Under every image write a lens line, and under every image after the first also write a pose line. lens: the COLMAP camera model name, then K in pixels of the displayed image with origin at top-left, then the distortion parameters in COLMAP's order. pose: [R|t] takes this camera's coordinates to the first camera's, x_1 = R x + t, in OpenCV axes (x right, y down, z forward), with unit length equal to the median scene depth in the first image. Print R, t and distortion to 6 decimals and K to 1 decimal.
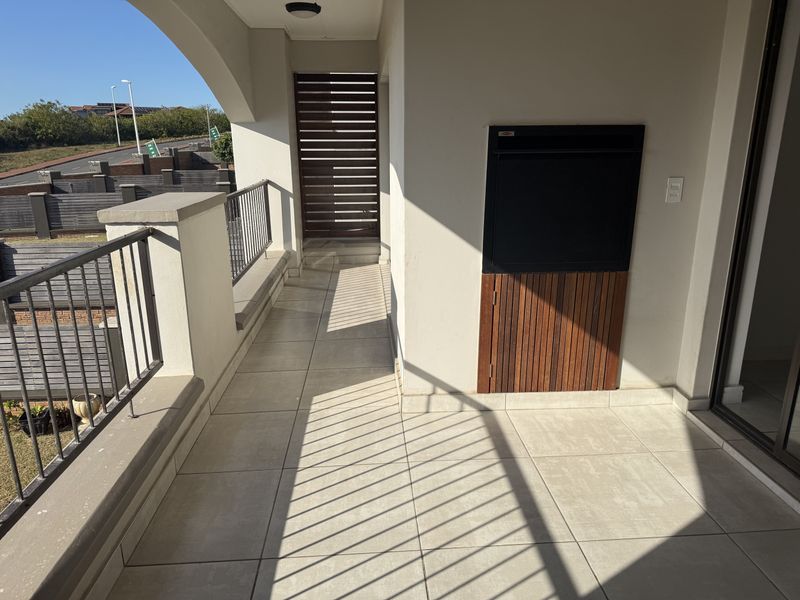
lens RADIAL K [[561.0, 0, 403.2], [0, 561.0, 307.1], [0, 0, 1]] dist [0.110799, -0.143982]
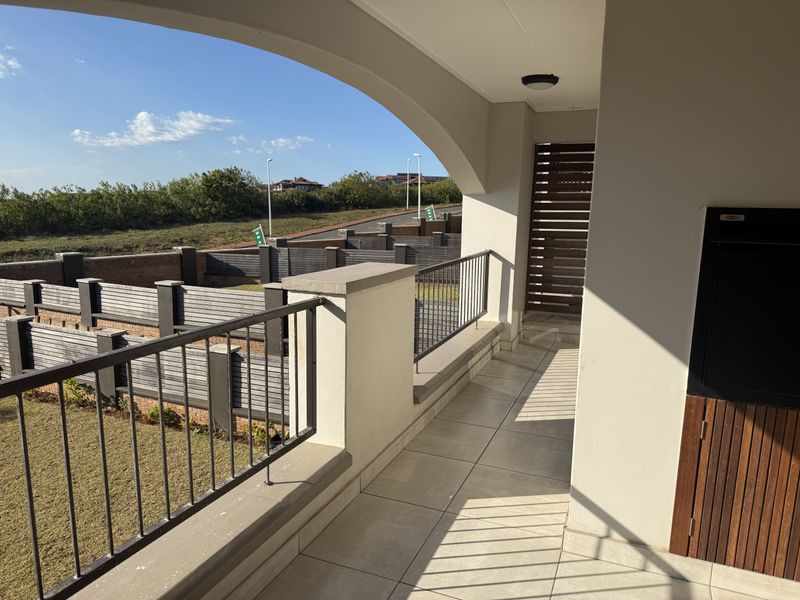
lens RADIAL K [[563.5, 0, 400.0], [0, 563.5, 300.0], [0, 0, 1]] dist [0.044673, -0.060795]
pose [[0.891078, 0.093830, -0.444044, 0.115148], [-0.146242, 0.985572, -0.085209, -0.058859], [0.429643, 0.140866, 0.891944, 0.131148]]
